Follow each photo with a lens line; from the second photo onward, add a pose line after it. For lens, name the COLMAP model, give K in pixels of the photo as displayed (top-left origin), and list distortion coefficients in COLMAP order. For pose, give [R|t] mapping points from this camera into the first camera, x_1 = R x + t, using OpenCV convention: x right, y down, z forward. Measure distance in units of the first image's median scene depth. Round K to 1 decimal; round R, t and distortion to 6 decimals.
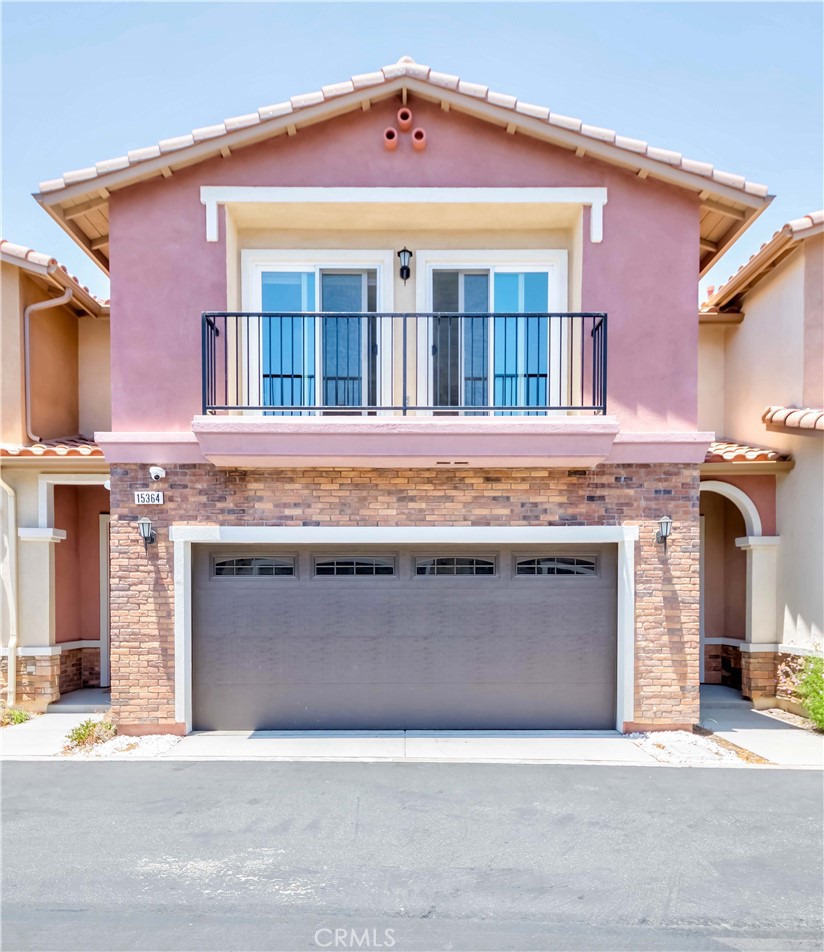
lens RADIAL K [[645.3, 0, 378.7], [0, 645.3, 603.0], [0, 0, 1]] dist [0.050849, -0.039214]
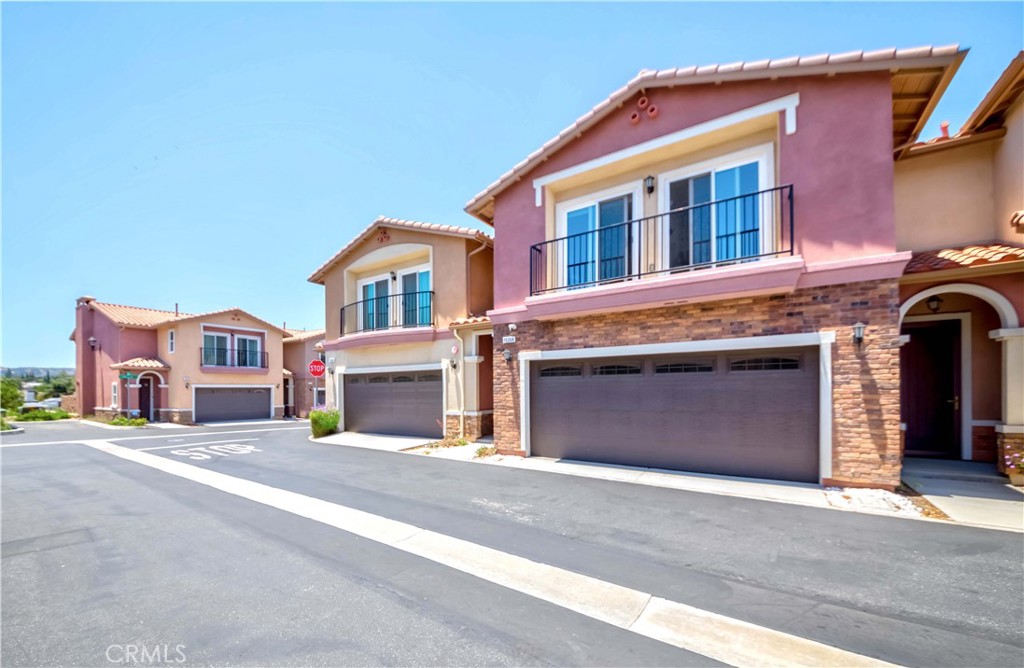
lens RADIAL K [[394.1, 0, 440.6], [0, 394.1, 393.4], [0, 0, 1]] dist [-0.001848, -0.000623]
pose [[0.795343, -0.000294, -0.606160, 0.227424], [0.002883, 0.999990, 0.003298, 0.003094], [0.606153, -0.004371, 0.795336, -0.119929]]
